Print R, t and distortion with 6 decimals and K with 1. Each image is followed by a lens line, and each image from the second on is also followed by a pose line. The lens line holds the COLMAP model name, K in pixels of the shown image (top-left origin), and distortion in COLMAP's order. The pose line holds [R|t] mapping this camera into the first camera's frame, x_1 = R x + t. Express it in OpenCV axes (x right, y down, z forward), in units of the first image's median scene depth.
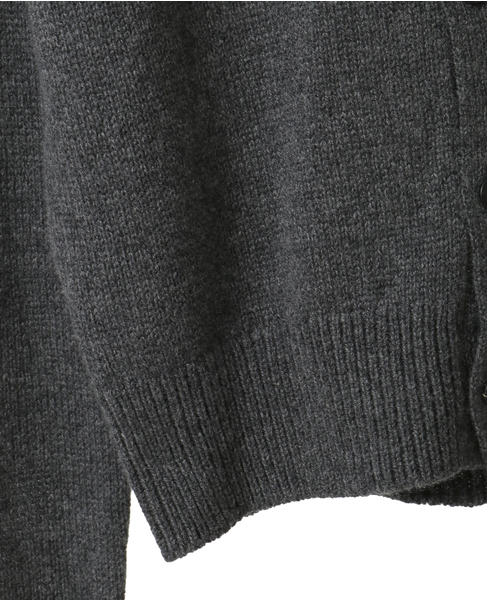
lens RADIAL K [[1844.1, 0, 243.5], [0, 1844.1, 300.0], [0, 0, 1]] dist [-0.013046, -1.308467]
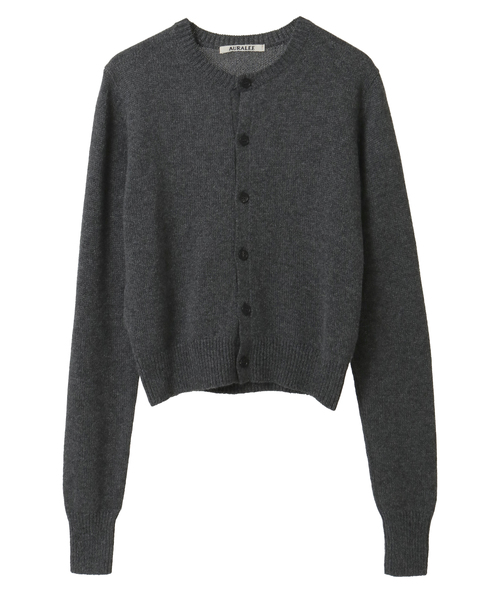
lens RADIAL K [[894.4, 0, 243.5], [0, 894.4, 300.0], [0, 0, 1]] dist [-0.203610, 0.040972]
pose [[0.977042, 0.052321, 0.206521, -0.253122], [-0.032738, 0.994734, -0.097125, 0.103561], [-0.210515, 0.088135, 0.973610, -0.810103]]
